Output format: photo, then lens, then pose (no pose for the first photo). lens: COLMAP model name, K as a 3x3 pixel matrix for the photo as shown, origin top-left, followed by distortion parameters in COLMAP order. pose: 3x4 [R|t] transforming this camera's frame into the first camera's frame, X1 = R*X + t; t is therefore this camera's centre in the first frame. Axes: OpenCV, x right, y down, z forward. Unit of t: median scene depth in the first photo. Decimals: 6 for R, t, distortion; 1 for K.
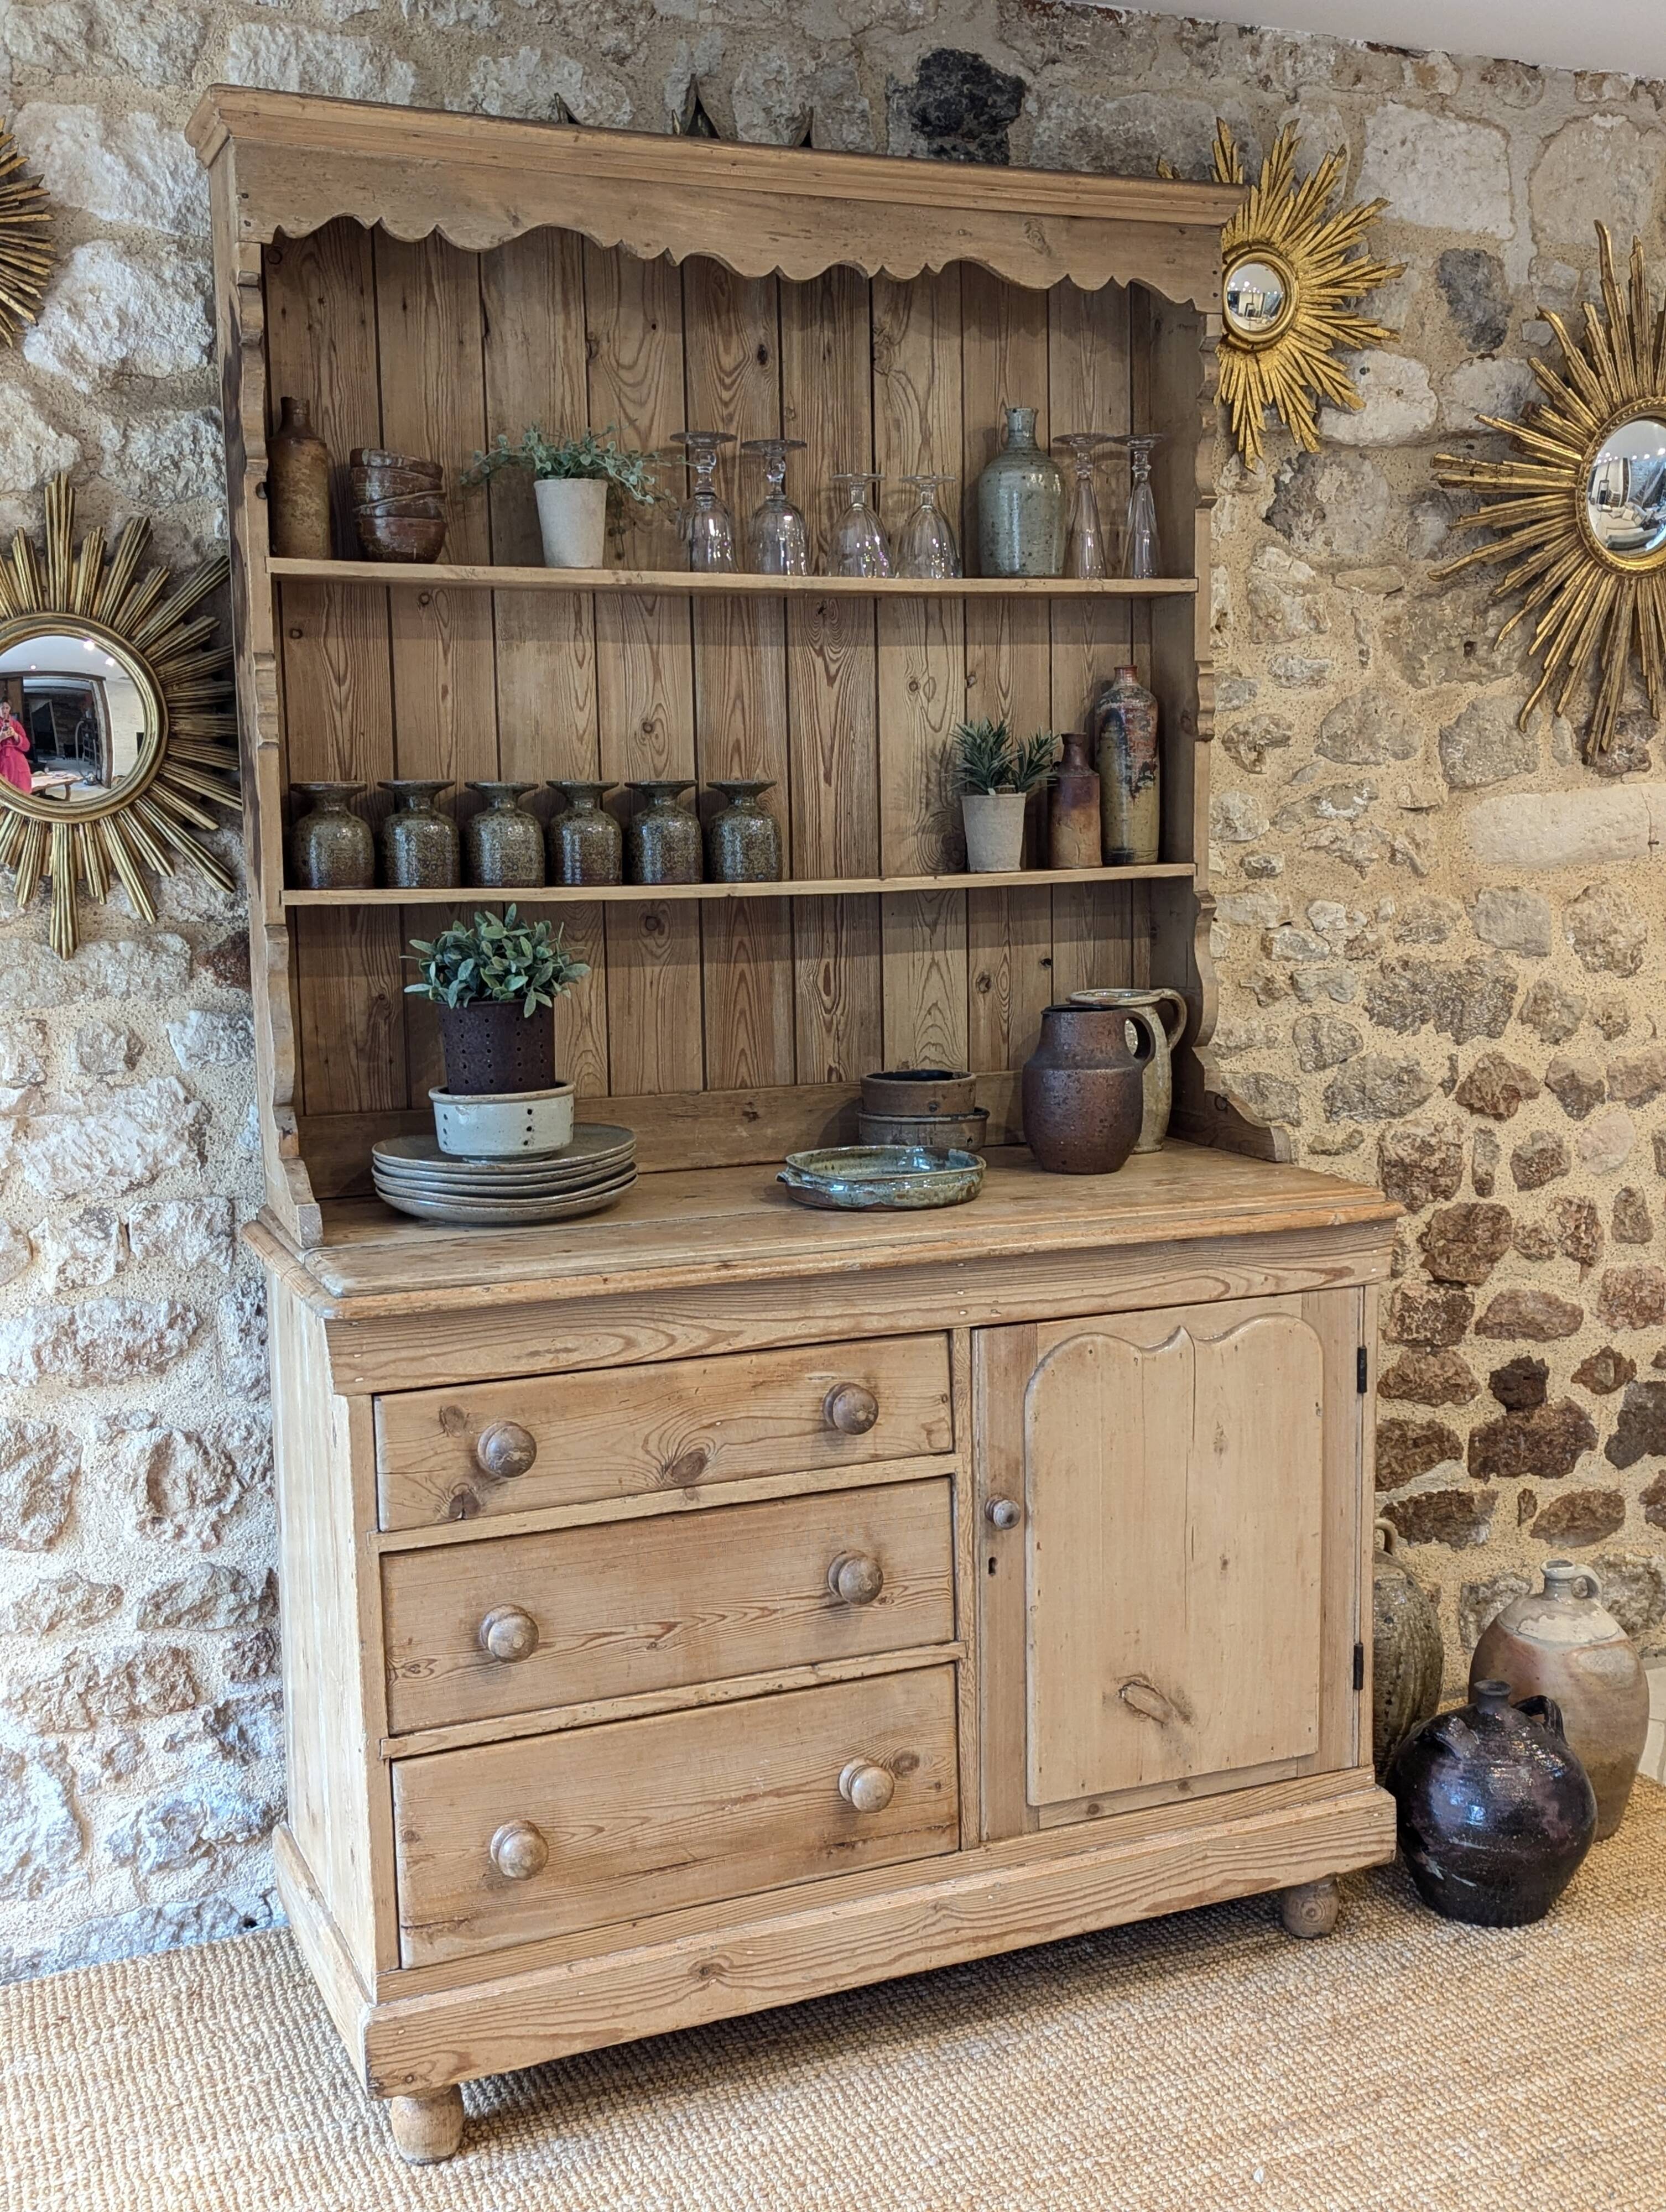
lens RADIAL K [[2374.5, 0, 850.5], [0, 2374.5, 1116.4], [0, 0, 1]] dist [0.054090, 0.000000]
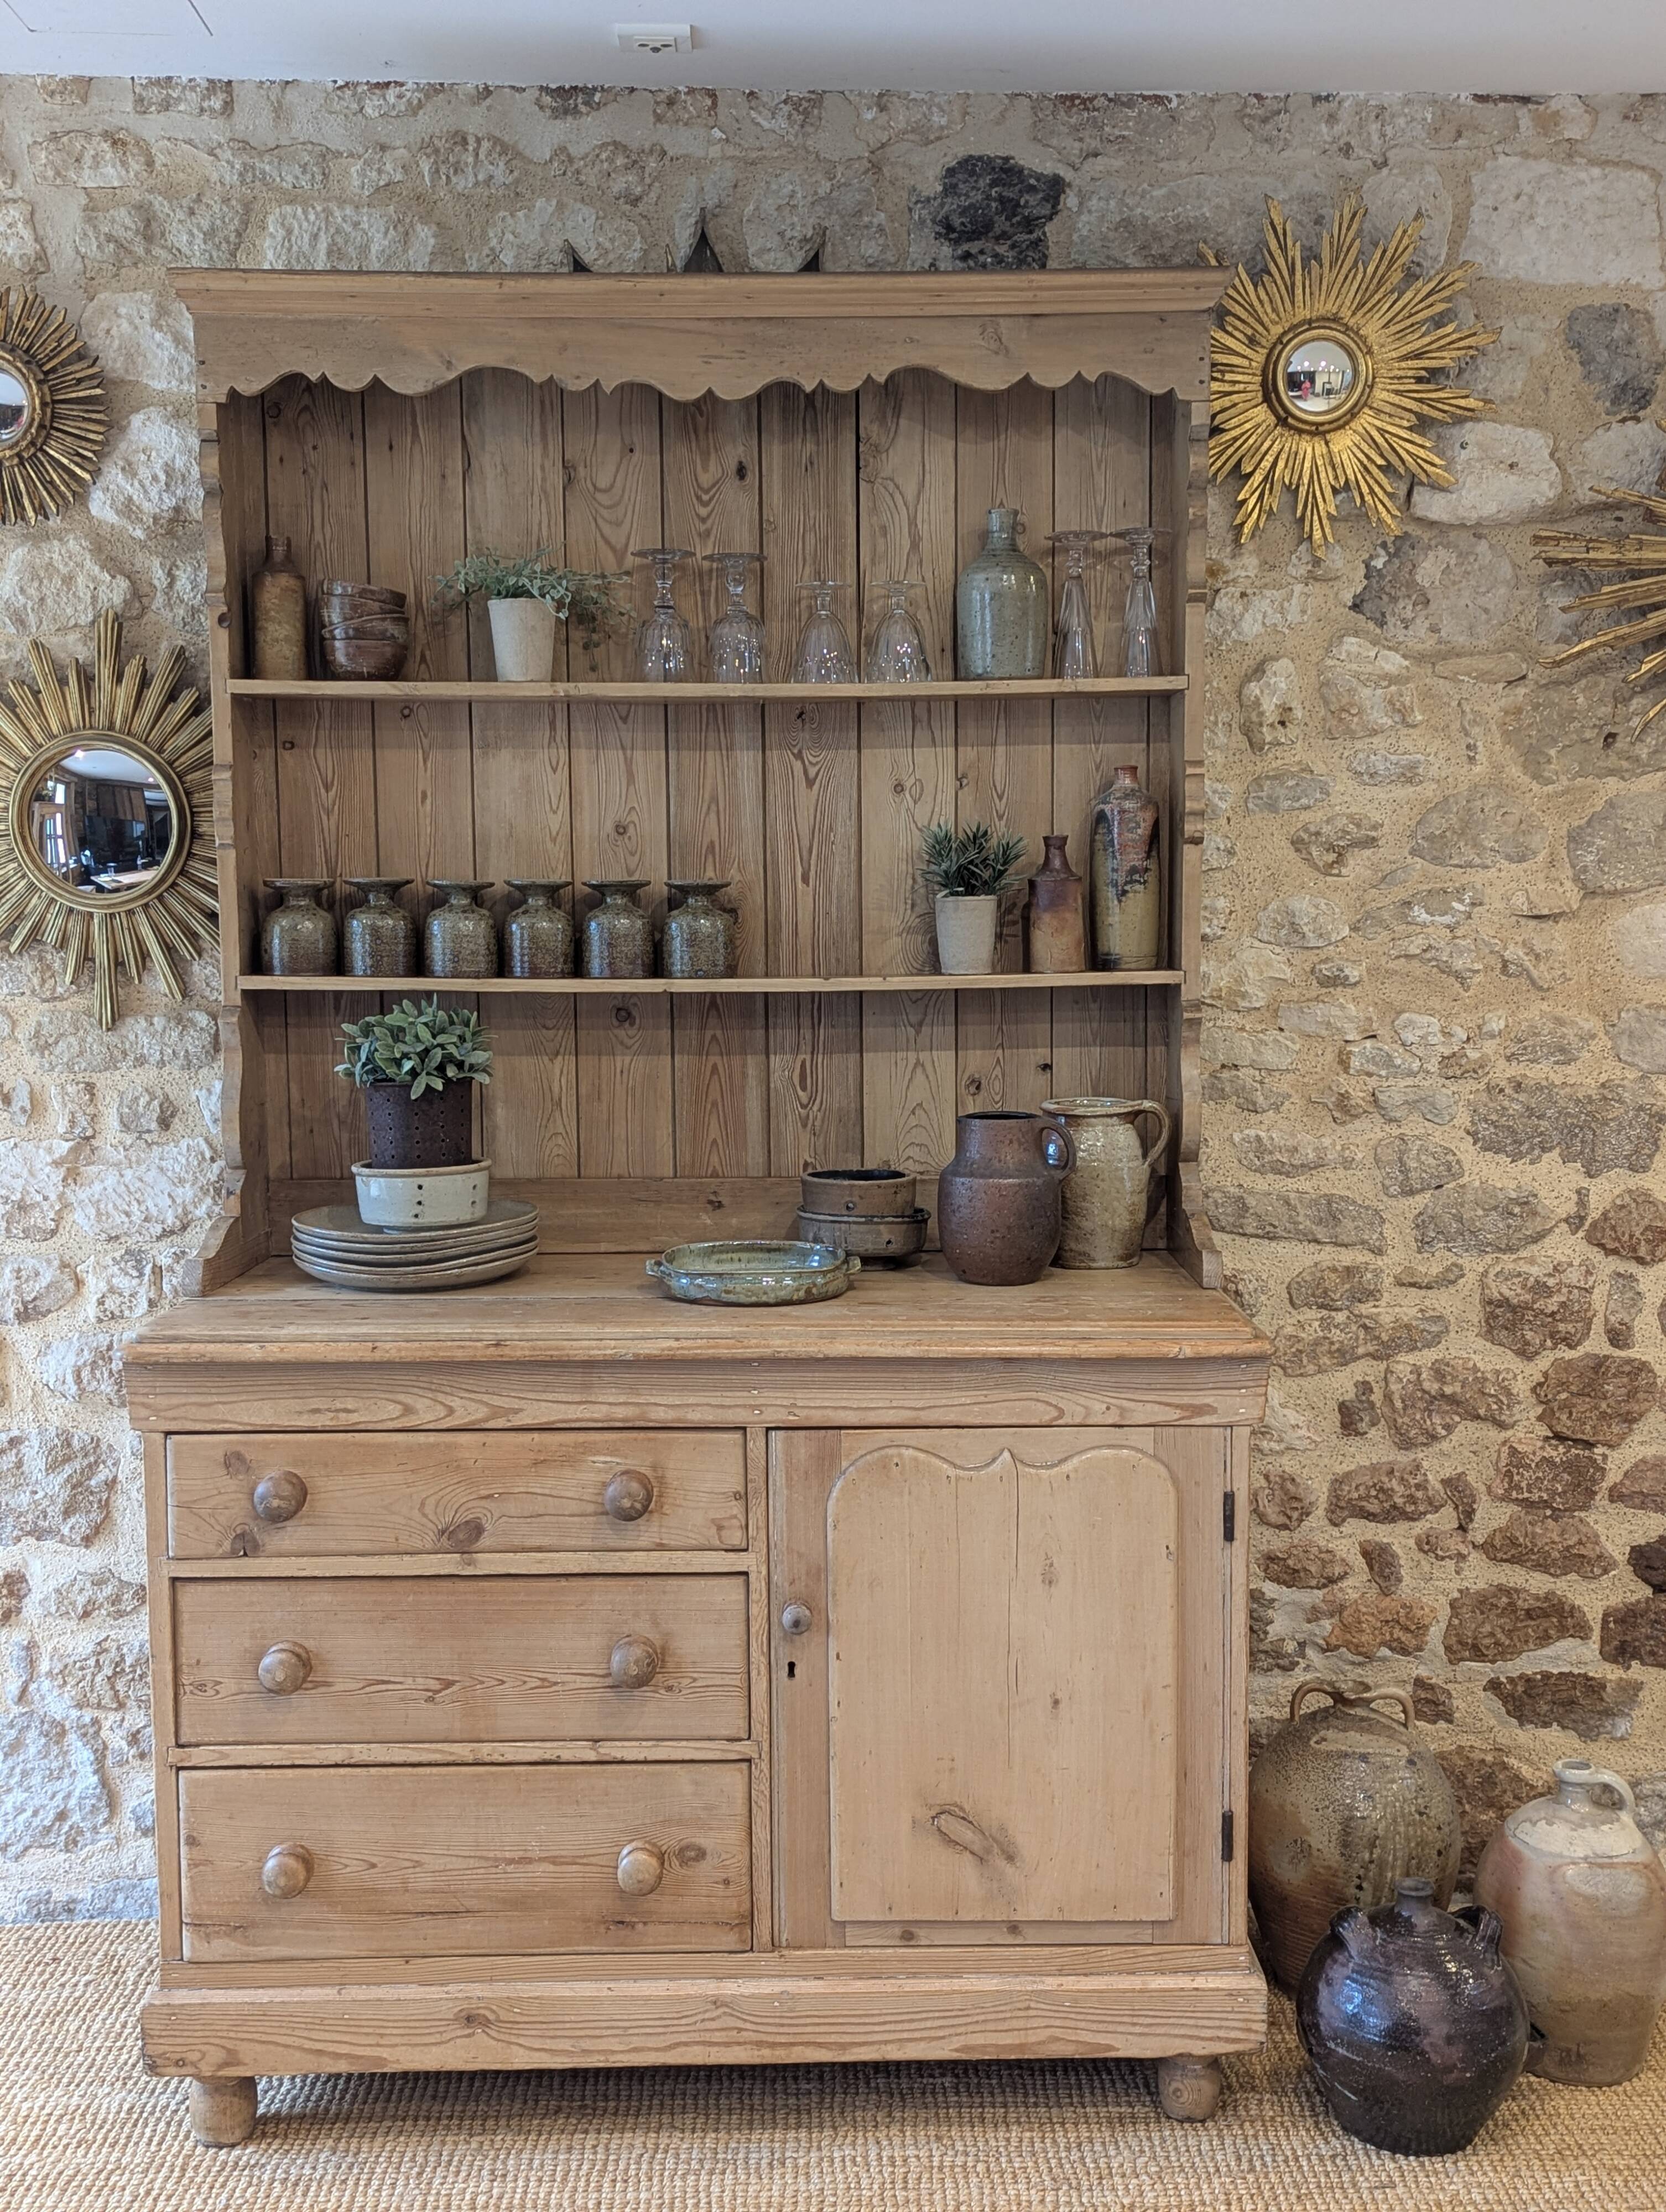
lens RADIAL K [[2374.5, 0, 838.1], [0, 2374.5, 1136.4], [0, 0, 1]] dist [0.054090, 0.000000]
pose [[0.925755, 0.051602, -0.374586, 0.426335], [-0.060511, 0.998095, -0.012053, -0.022654], [0.373250, 0.033825, 0.927114, 0.072381]]
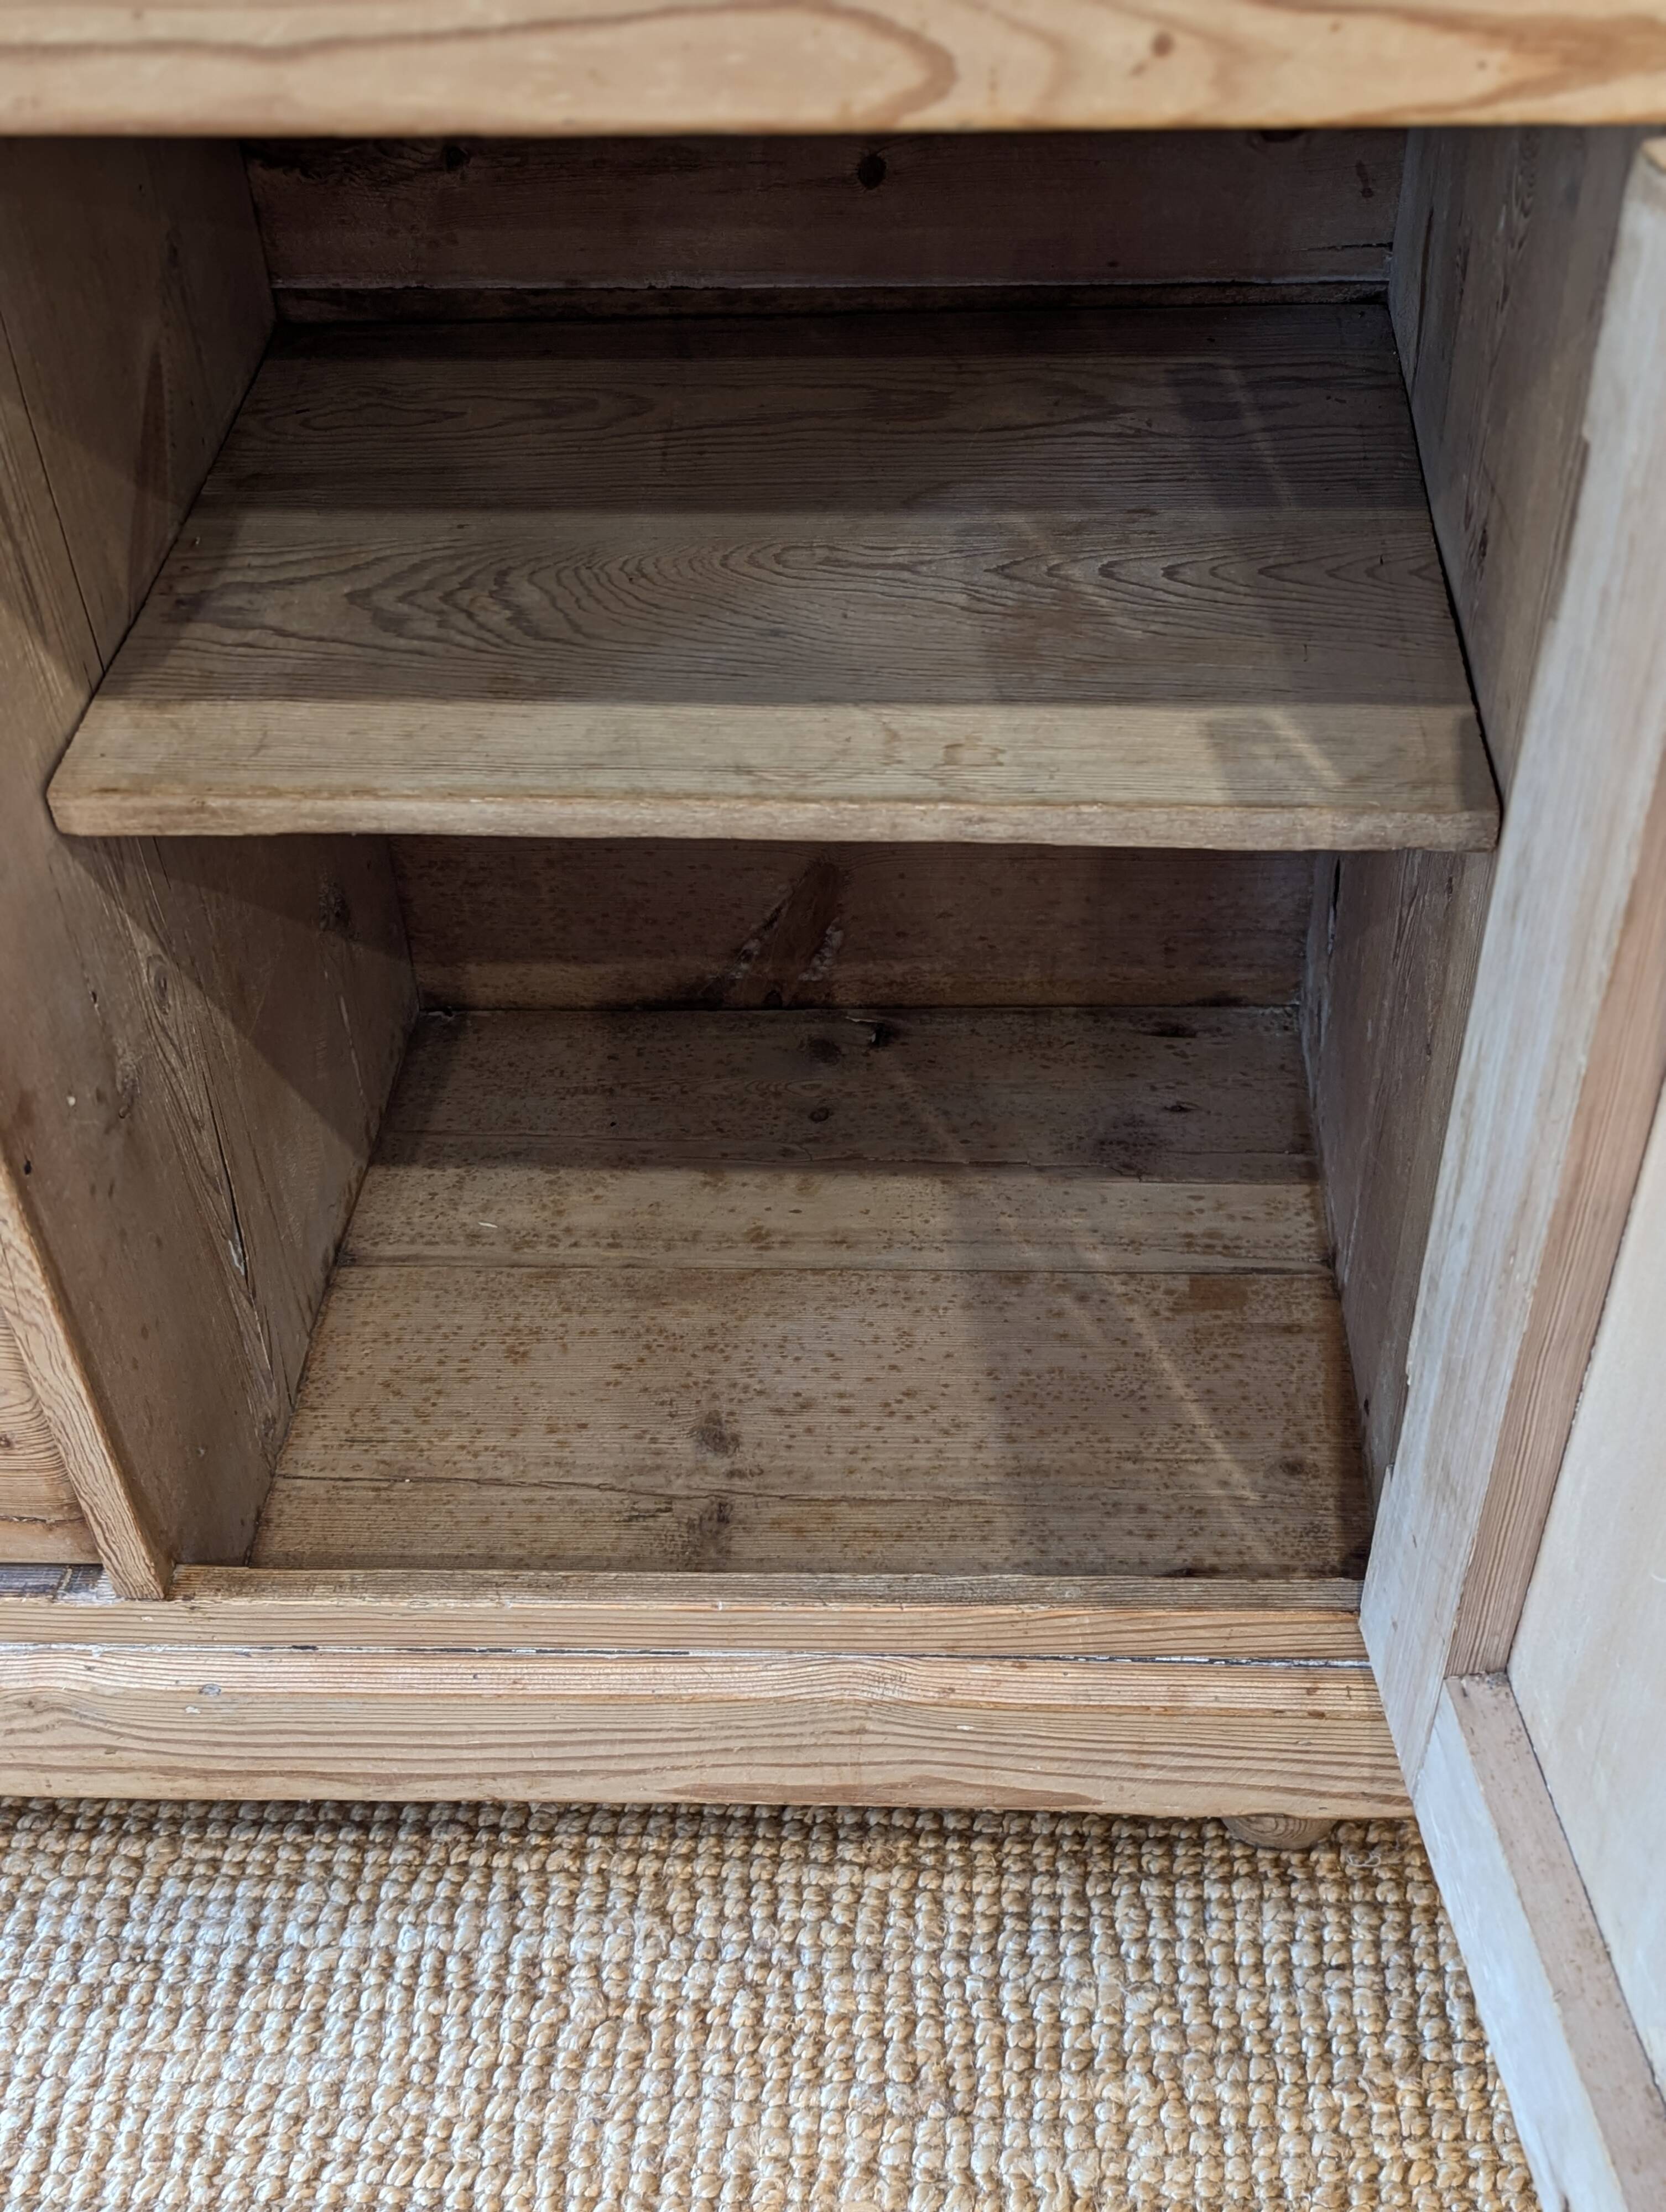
lens RADIAL K [[2374.5, 0, 867.3], [0, 2374.5, 1080.7], [0, 0, 1]] dist [0.054090, 0.000000]
pose [[0.900439, 0.283161, -0.330198, 0.244293], [-0.046431, 0.817335, 0.574290, 0.024501], [0.432498, -0.501781, 0.749107, 0.794292]]
